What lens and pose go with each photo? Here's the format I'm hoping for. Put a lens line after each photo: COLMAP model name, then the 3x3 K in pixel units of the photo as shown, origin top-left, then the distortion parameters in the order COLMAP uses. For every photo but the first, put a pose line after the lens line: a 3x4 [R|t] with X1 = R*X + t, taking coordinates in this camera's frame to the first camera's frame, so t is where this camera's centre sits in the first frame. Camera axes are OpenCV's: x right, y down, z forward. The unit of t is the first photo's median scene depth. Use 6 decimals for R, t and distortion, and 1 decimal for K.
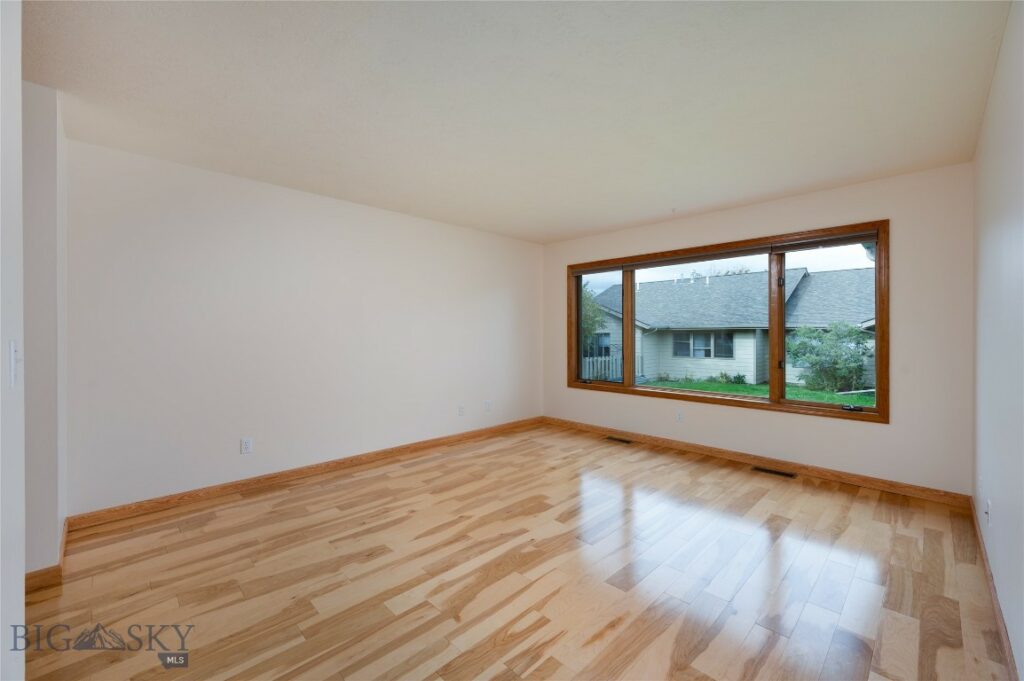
lens RADIAL K [[423.5, 0, 517.4], [0, 423.5, 332.6], [0, 0, 1]] dist [-0.001877, -0.000226]
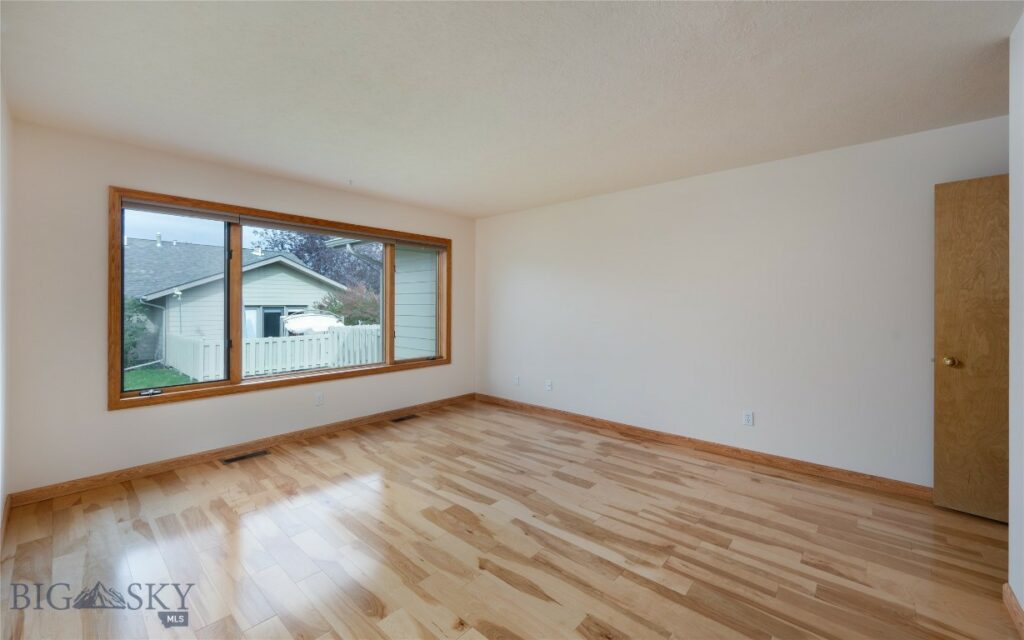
lens RADIAL K [[402.6, 0, 510.0], [0, 402.6, 317.0], [0, 0, 1]] dist [-0.000486, 0.000163]
pose [[-0.068351, -0.029396, 0.997228, -0.716006], [-0.005524, 0.999562, 0.029086, -0.016407], [-0.997646, -0.003521, -0.068483, 0.879911]]
